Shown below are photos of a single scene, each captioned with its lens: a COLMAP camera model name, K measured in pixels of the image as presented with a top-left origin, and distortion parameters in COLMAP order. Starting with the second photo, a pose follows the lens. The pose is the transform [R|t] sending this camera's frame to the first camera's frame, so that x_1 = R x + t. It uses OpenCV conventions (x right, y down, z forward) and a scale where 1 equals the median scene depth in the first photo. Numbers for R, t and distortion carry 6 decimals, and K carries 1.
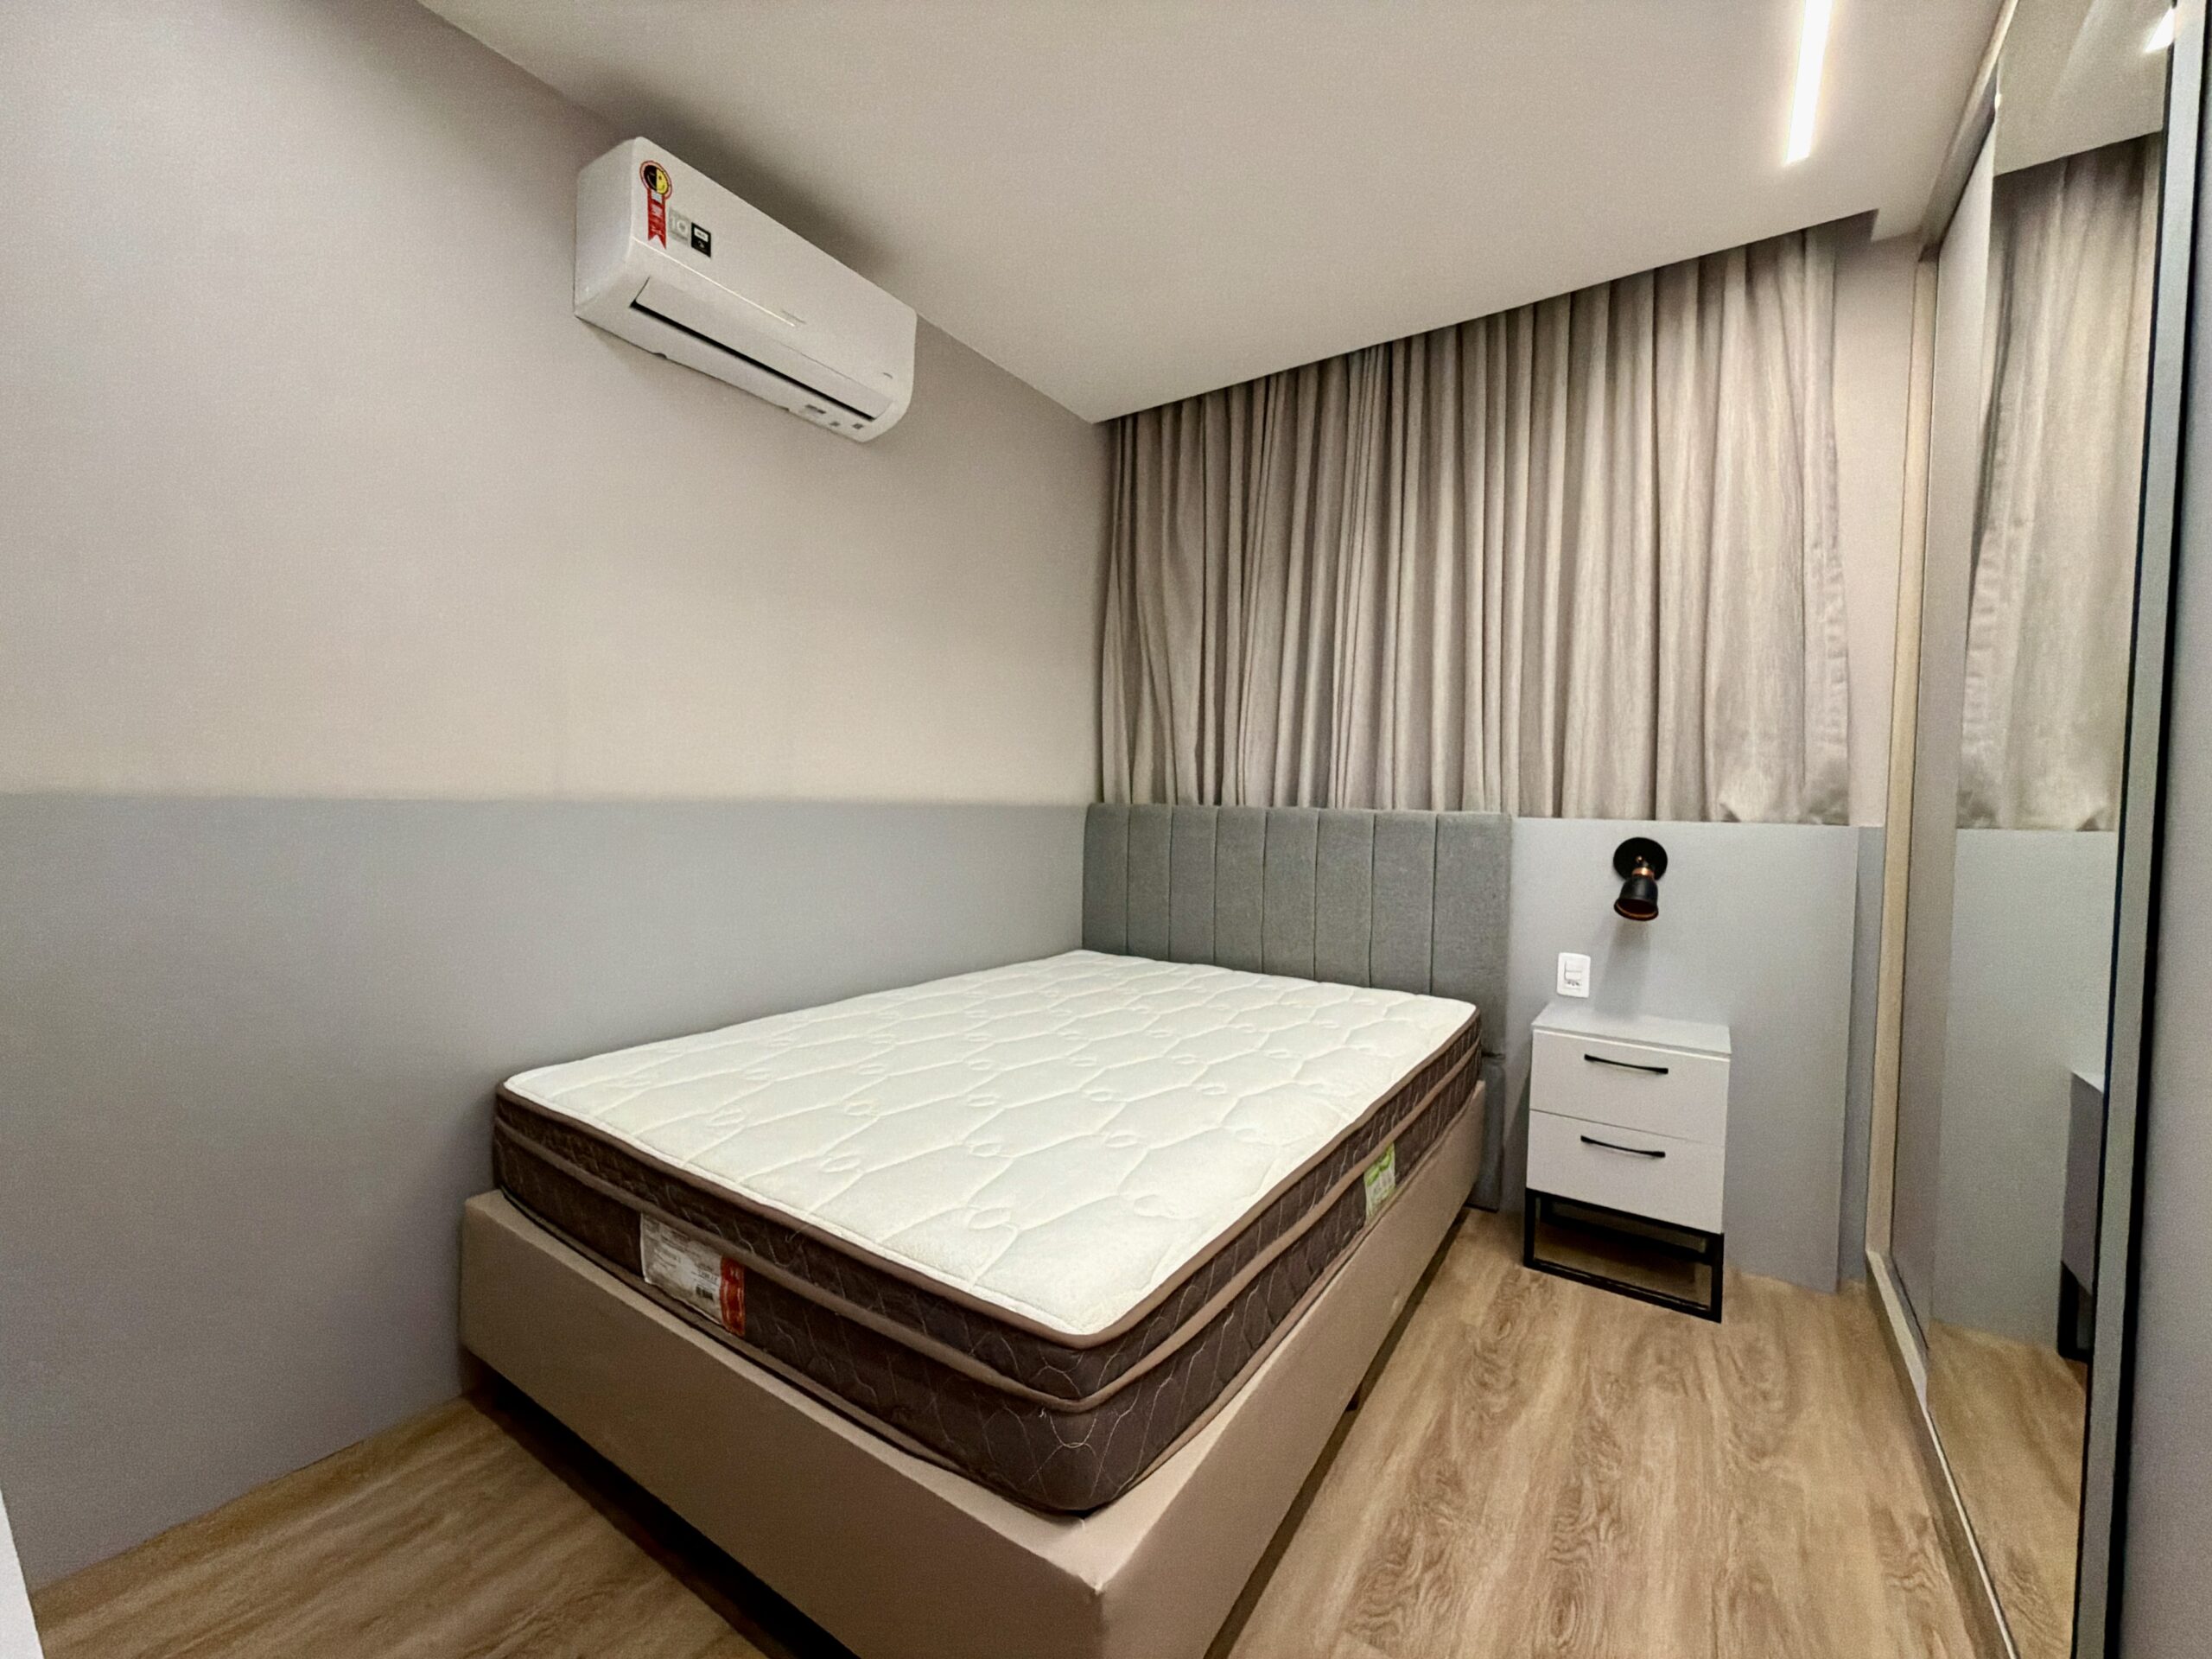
lens RADIAL K [[886.6, 0, 1102.7], [0, 886.6, 833.1], [0, 0, 1]] dist [0.004844, 0.000500]
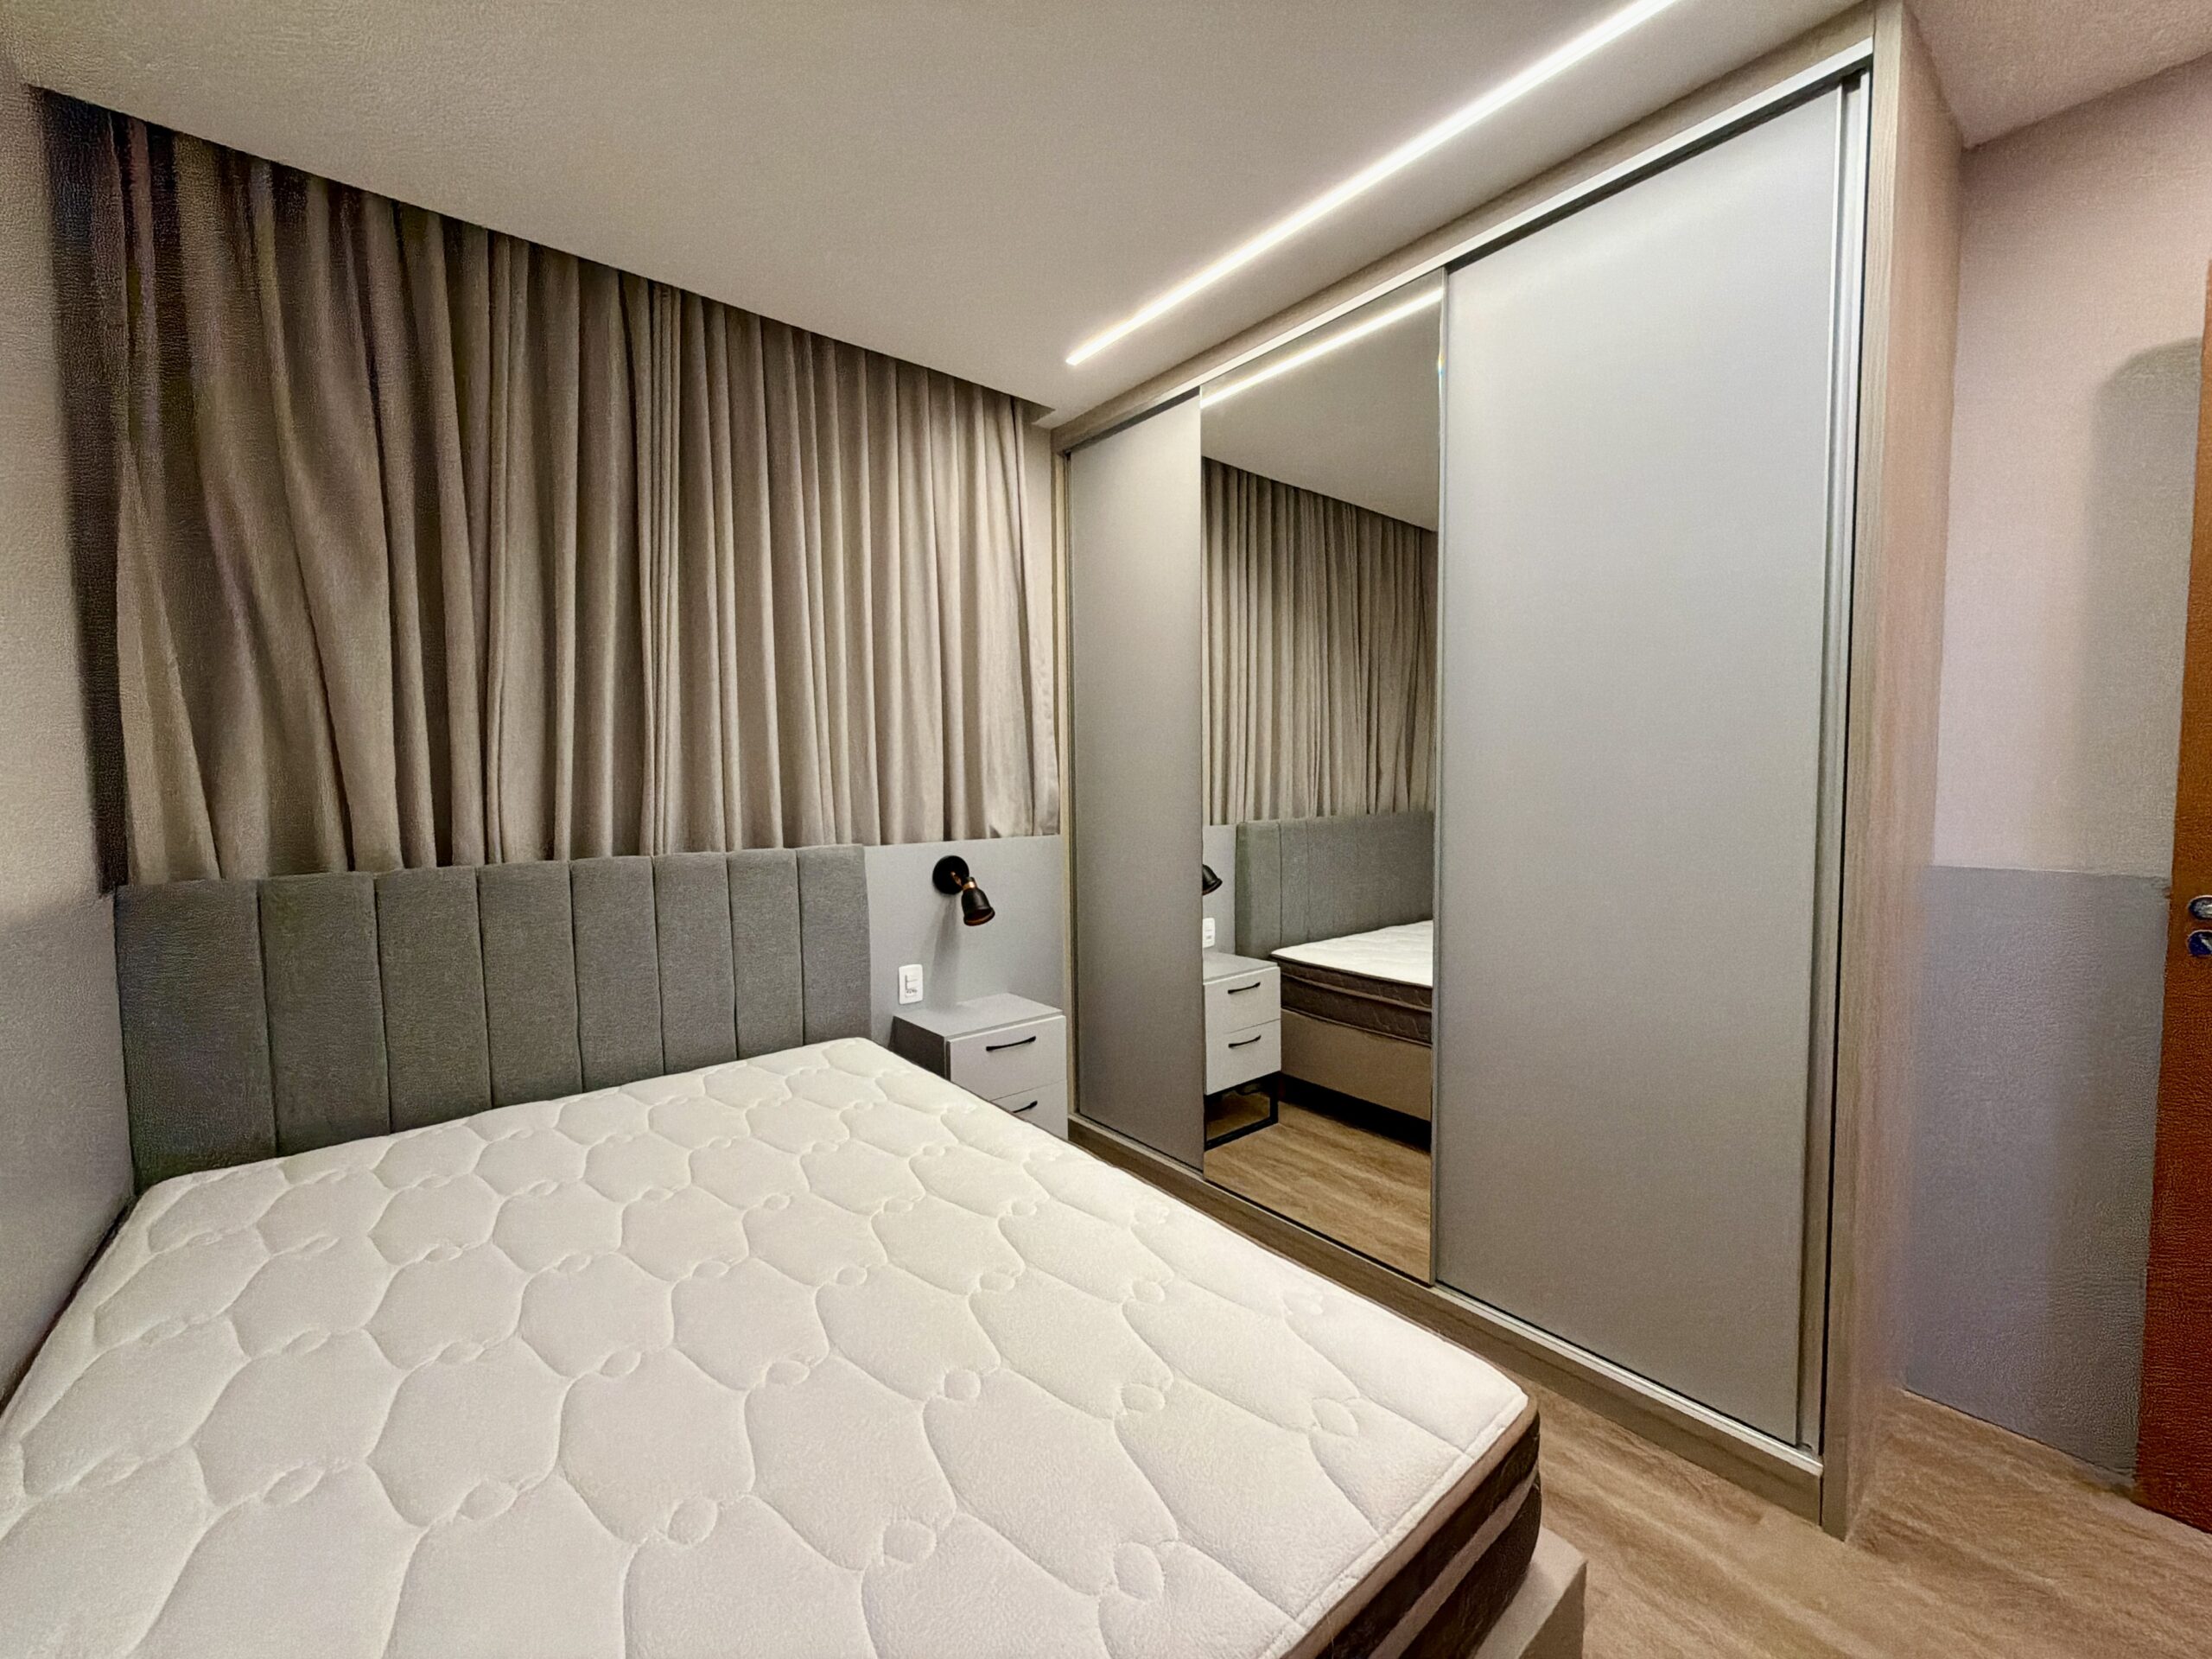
lens RADIAL K [[886.6, 0, 1100.6], [0, 886.6, 840.0], [0, 0, 1]] dist [0.004844, 0.000500]
pose [[0.287842, -0.089402, 0.953496, -0.448249], [0.055286, 0.995524, 0.076652, -0.092845], [-0.956081, 0.030652, 0.291496, 0.441533]]
